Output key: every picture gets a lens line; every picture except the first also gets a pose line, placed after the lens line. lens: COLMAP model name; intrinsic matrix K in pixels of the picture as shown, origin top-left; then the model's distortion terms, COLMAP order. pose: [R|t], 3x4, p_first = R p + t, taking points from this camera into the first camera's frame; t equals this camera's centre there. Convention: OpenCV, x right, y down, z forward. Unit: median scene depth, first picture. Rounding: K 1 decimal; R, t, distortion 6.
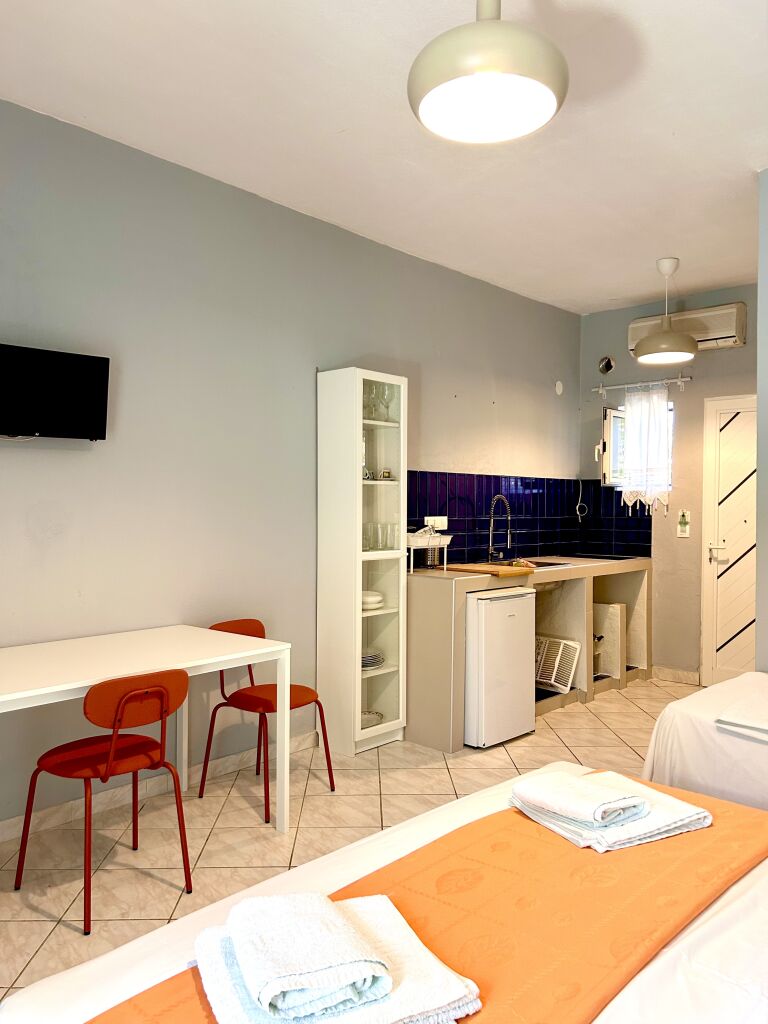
lens RADIAL K [[780.0, 0, 384.0], [0, 780.0, 512.0], [0, 0, 1]] dist [0.063187, -0.068036]
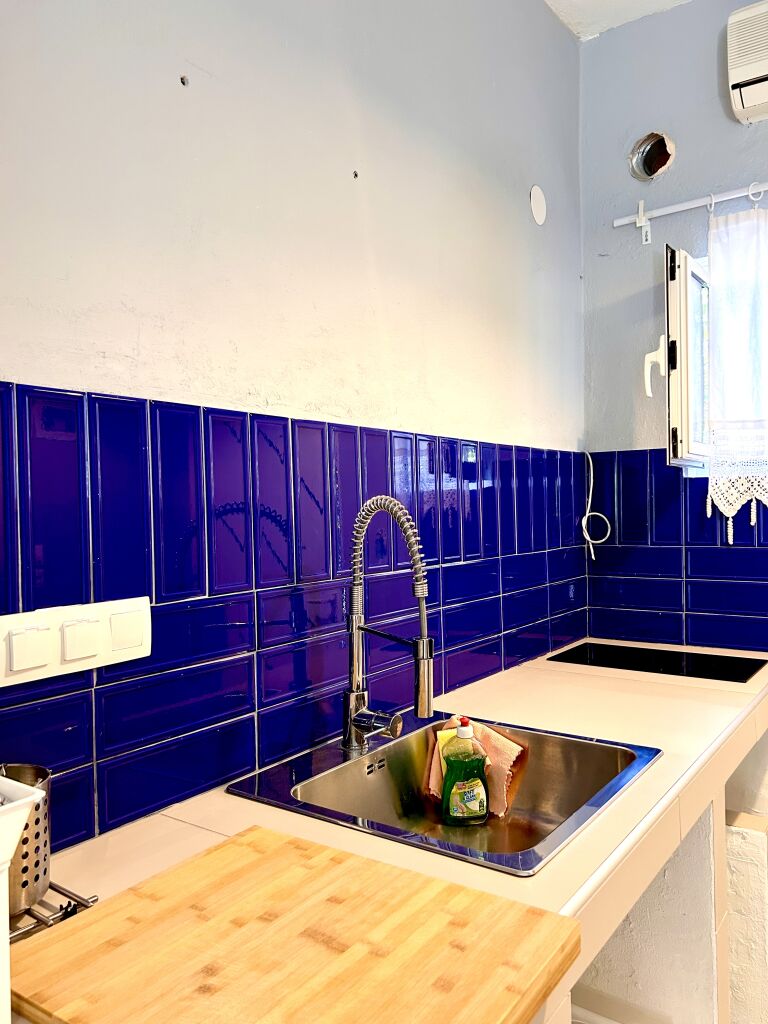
lens RADIAL K [[780.0, 0, 384.0], [0, 780.0, 512.0], [0, 0, 1]] dist [0.063187, -0.068036]
pose [[0.991452, -0.023230, 0.128388, 0.104456], [0.023301, 0.999728, 0.000951, -0.015058], [-0.128375, 0.002048, 0.991724, 0.675566]]
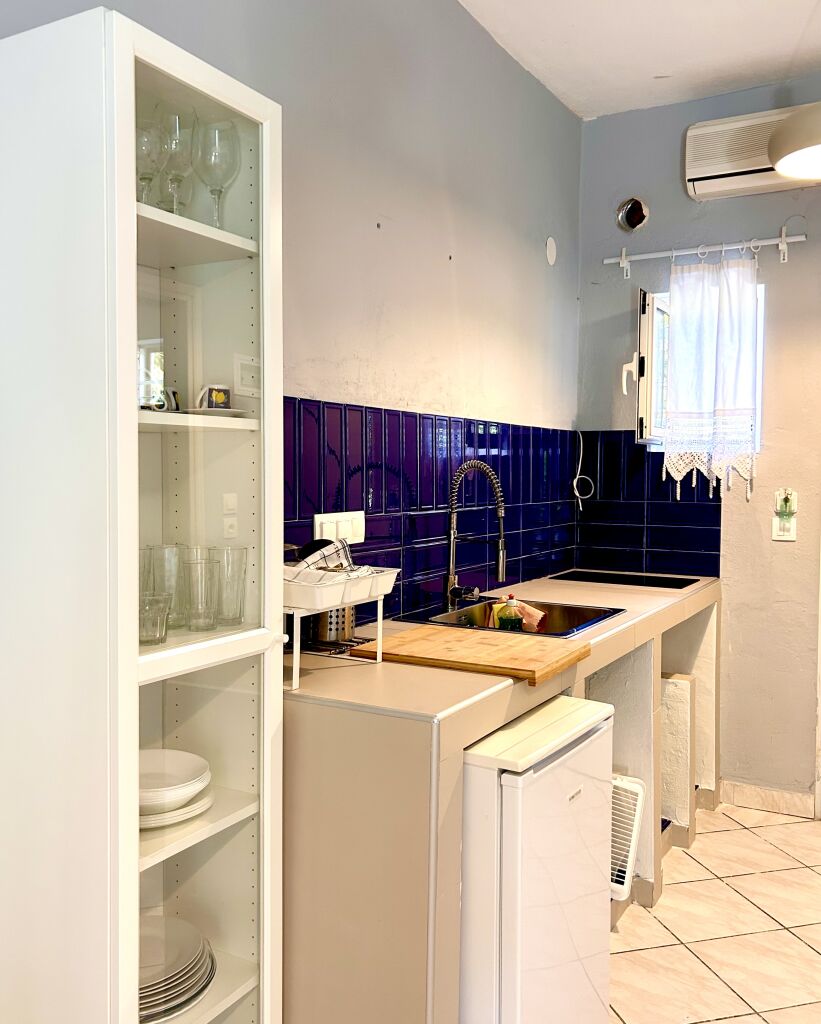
lens RADIAL K [[898.3, 0, 405.9], [0, 898.3, 504.9], [0, 0, 1]] dist [0.155505, -0.347754]
pose [[0.975226, -0.007090, 0.221097, -0.003665], [0.000161, 0.999509, 0.031342, -0.011133], [-0.221211, -0.030529, 0.974748, 0.459018]]
